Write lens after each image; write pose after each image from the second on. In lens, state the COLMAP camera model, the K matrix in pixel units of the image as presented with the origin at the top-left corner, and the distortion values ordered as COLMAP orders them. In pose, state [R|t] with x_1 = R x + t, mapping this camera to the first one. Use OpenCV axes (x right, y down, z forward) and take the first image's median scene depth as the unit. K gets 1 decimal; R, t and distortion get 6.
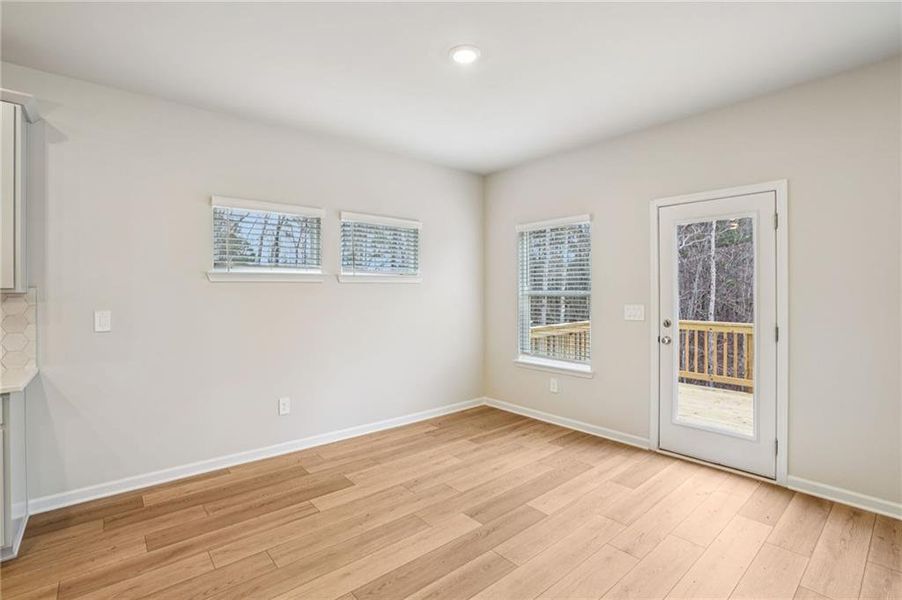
lens RADIAL K [[416.5, 0, 449.9], [0, 416.5, 289.9], [0, 0, 1]] dist [-0.043180, 0.011570]
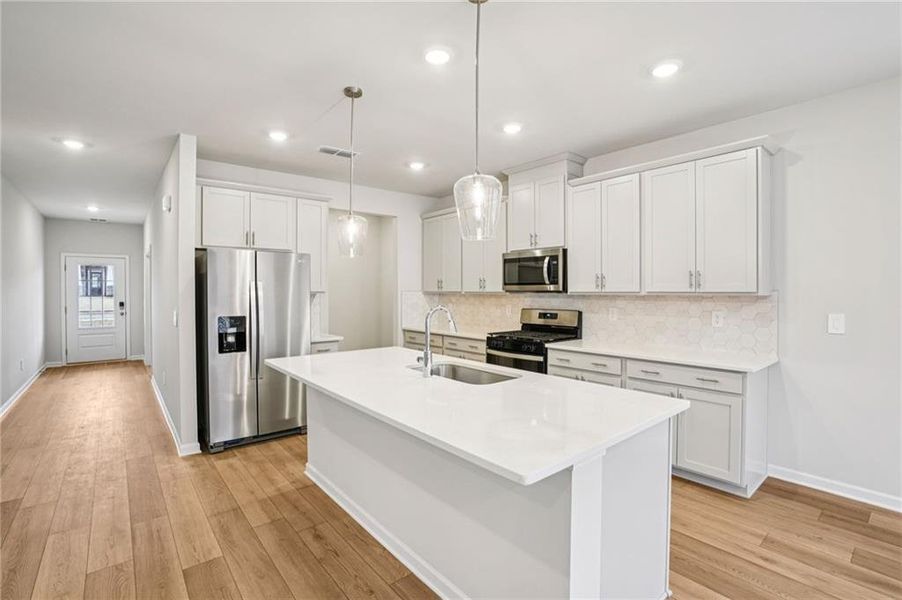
lens RADIAL K [[416.5, 0, 448.7], [0, 416.5, 295.3], [0, 0, 1]] dist [-0.043180, 0.011570]
pose [[-0.016500, 0.013972, -0.999766, 0.180107], [0.002098, 0.999901, 0.013939, -0.010469], [0.999862, -0.001867, -0.016528, 0.034362]]
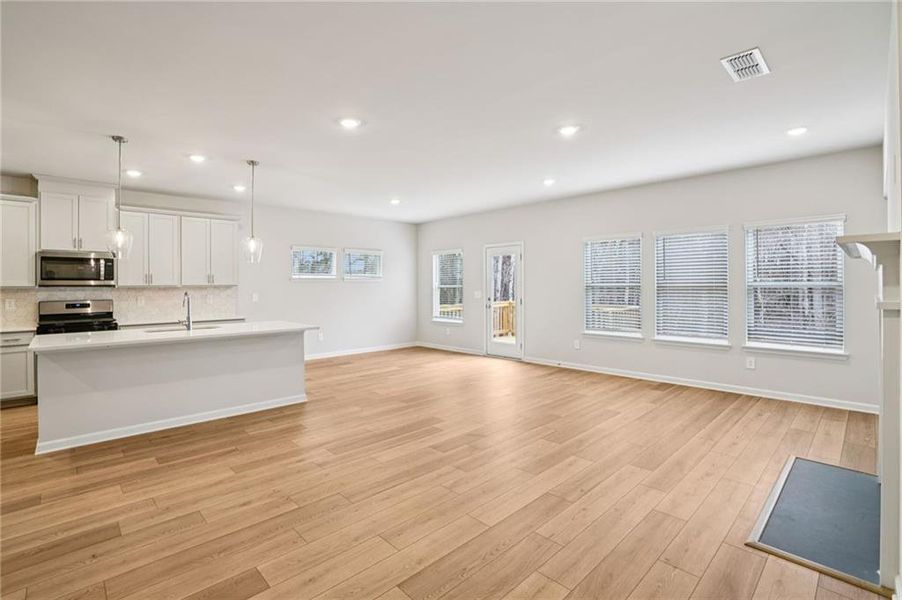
lens RADIAL K [[416.5, 0, 444.4], [0, 416.5, 285.4], [0, 0, 1]] dist [-0.043180, 0.011570]
pose [[0.998677, -0.004324, 0.051239, 0.196856], [0.004311, 0.999991, 0.000368, 0.002966], [-0.051241, -0.000146, 0.998686, -1.626657]]
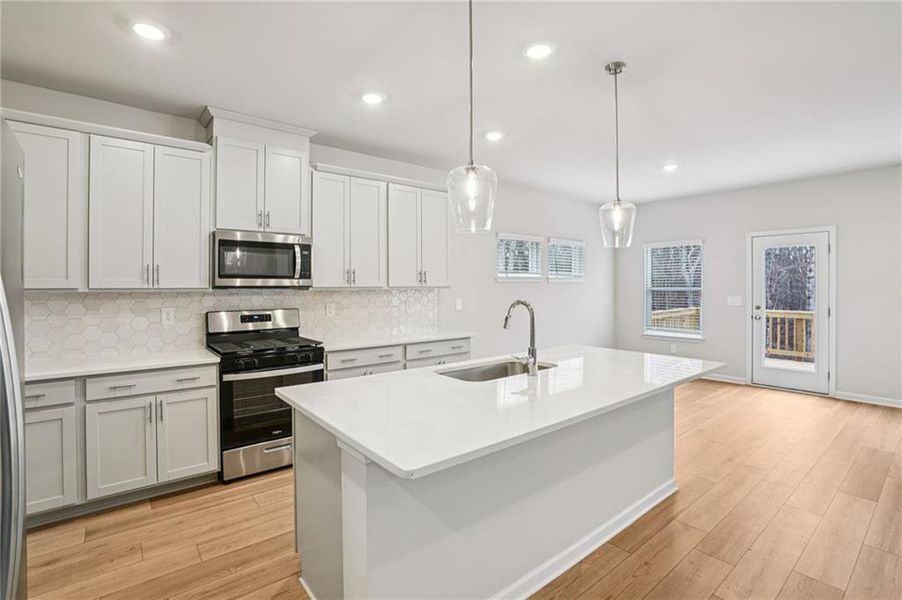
lens RADIAL K [[416.5, 0, 443.5], [0, 416.5, 287.5], [0, 0, 1]] dist [-0.043180, 0.011570]
pose [[0.999207, 0.000483, -0.039819, -0.830119], [-0.000267, 0.999985, 0.005443, -0.007982], [0.039821, -0.005429, 0.999192, -0.852145]]
